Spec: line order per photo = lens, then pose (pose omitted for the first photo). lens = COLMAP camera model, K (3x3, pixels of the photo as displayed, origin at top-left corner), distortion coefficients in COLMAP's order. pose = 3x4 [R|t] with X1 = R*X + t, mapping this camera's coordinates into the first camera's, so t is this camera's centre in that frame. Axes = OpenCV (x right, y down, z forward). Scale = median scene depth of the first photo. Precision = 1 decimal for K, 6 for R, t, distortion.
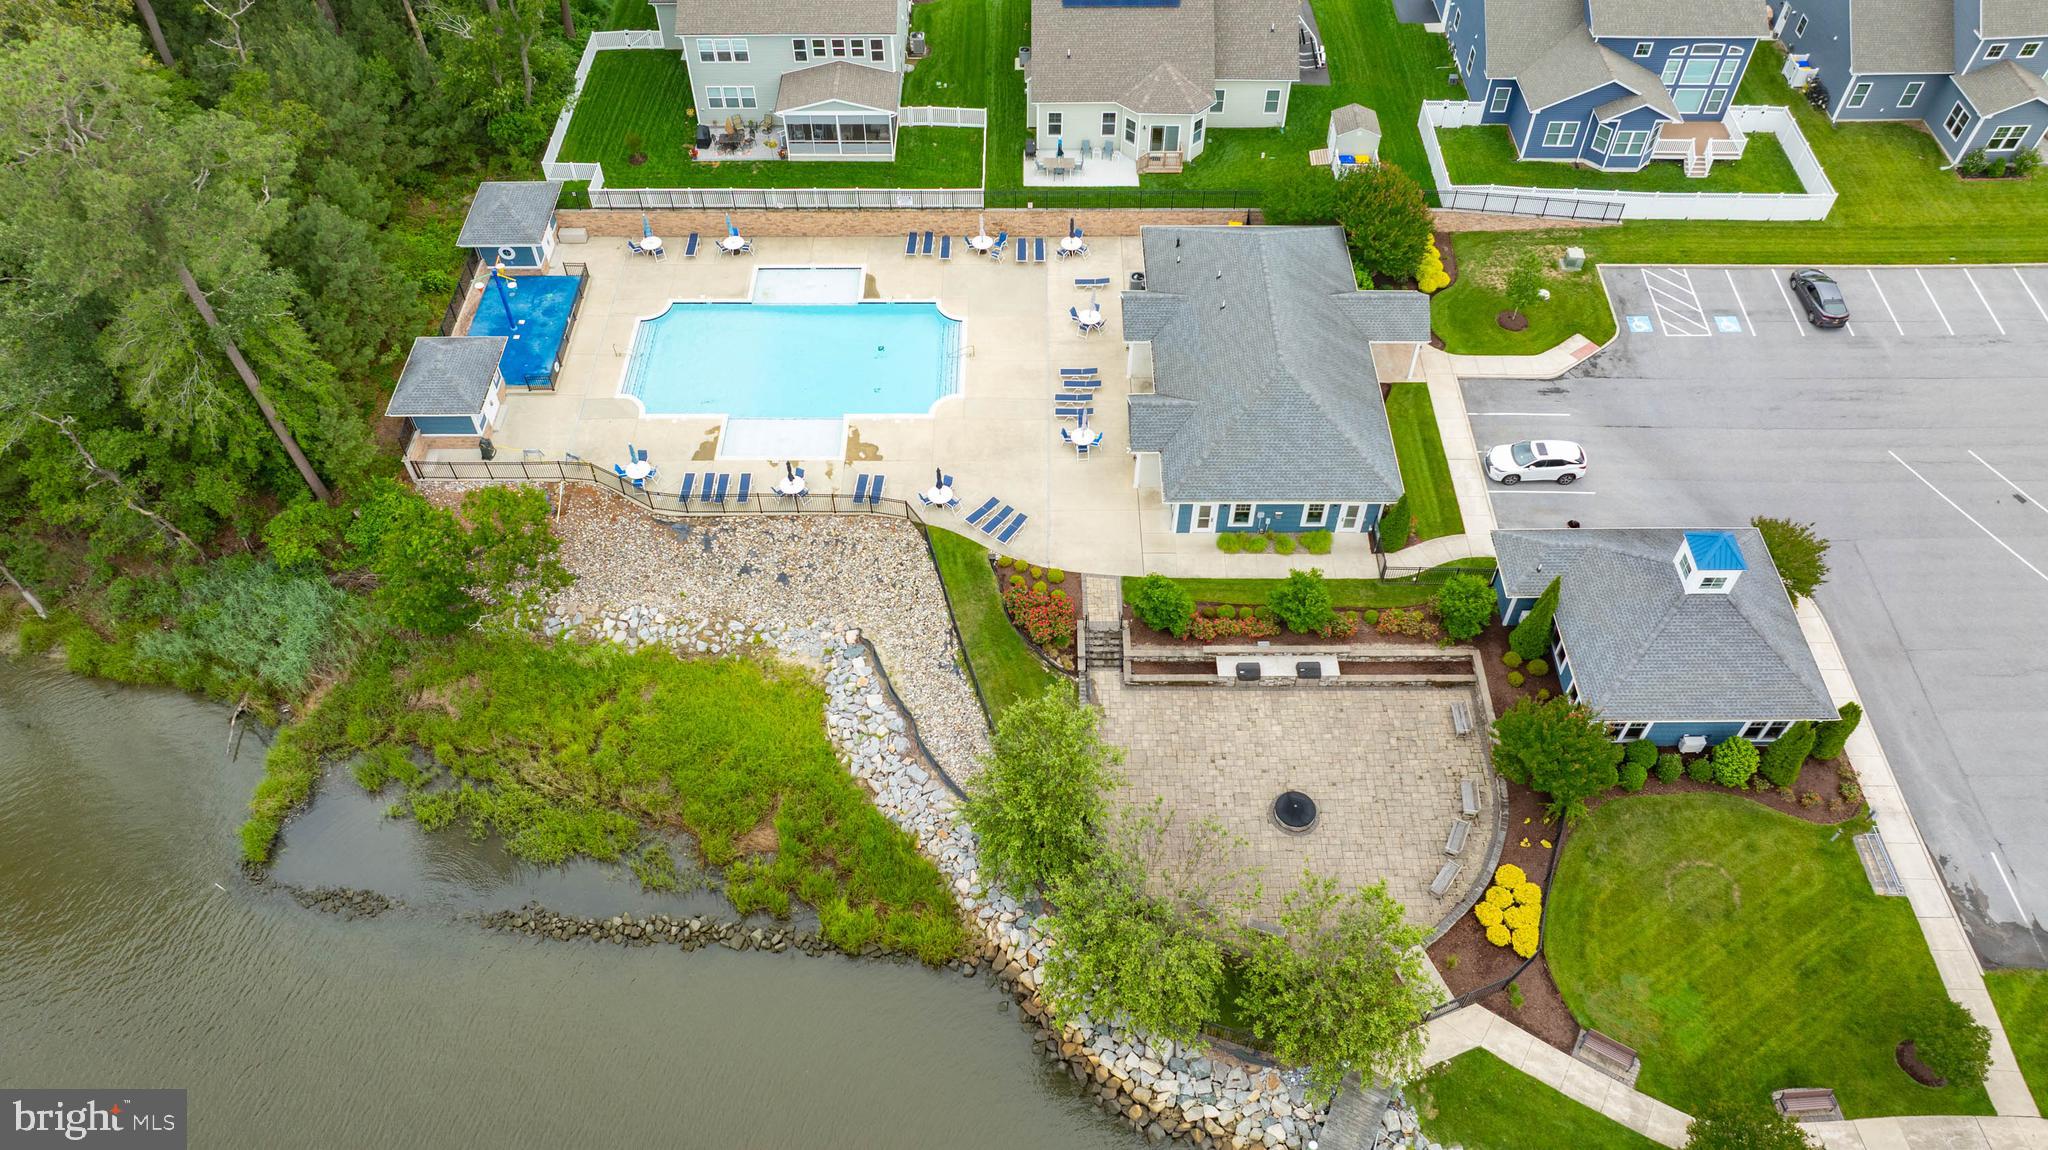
lens RADIAL K [[1447.7, 0, 1024.0], [0, 1447.7, 575.4], [0, 0, 1]] dist [-0.013095, 0.002815]
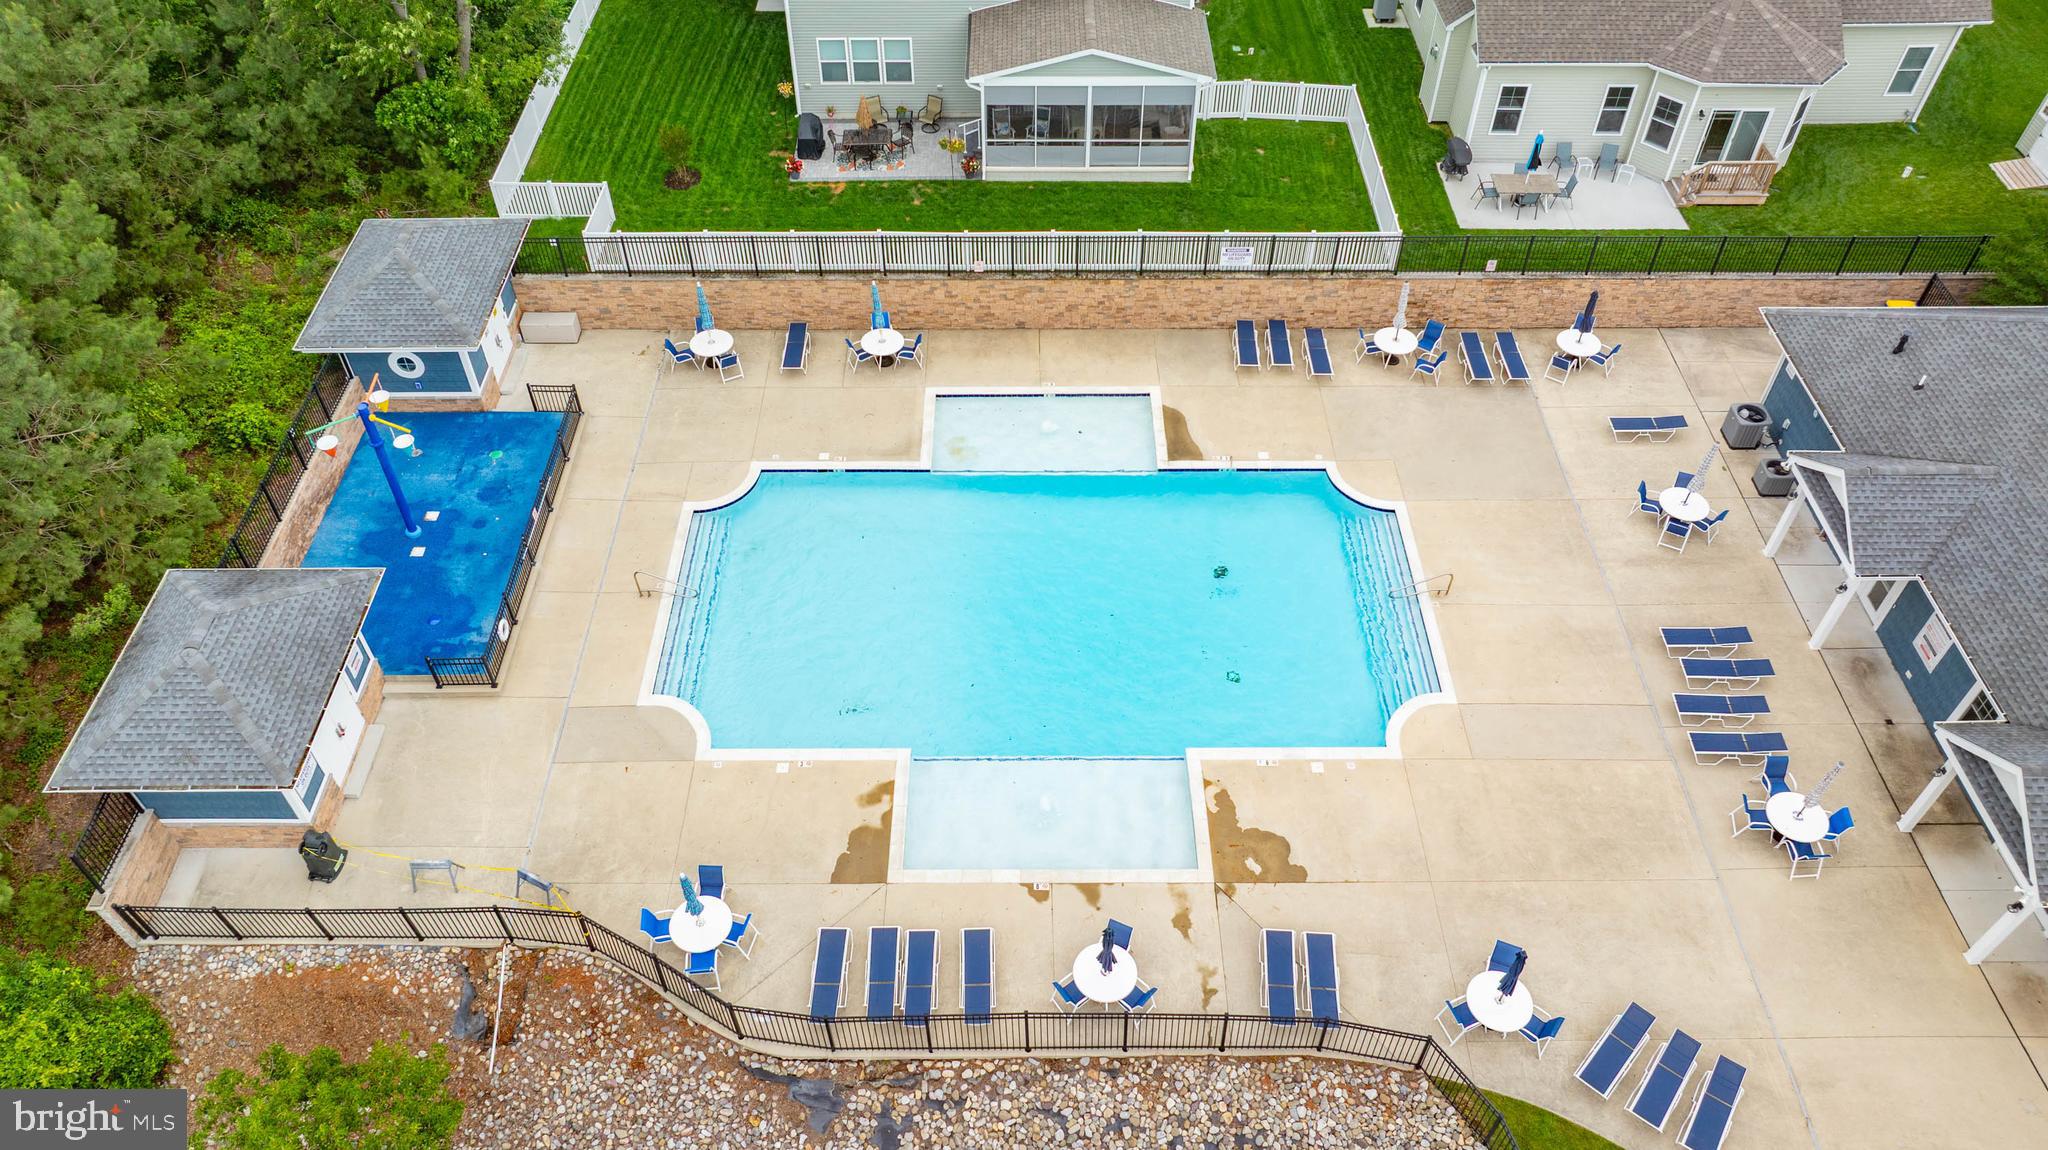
lens RADIAL K [[1447.7, 0, 1025.4], [0, 1447.7, 574.9], [0, 0, 1]] dist [-0.013095, 0.002815]
pose [[0.999971, -0.002808, 0.007024, -0.160454], [0.003222, 0.998220, -0.059553, -0.126436], [-0.006844, 0.059574, 0.998200, 0.533858]]
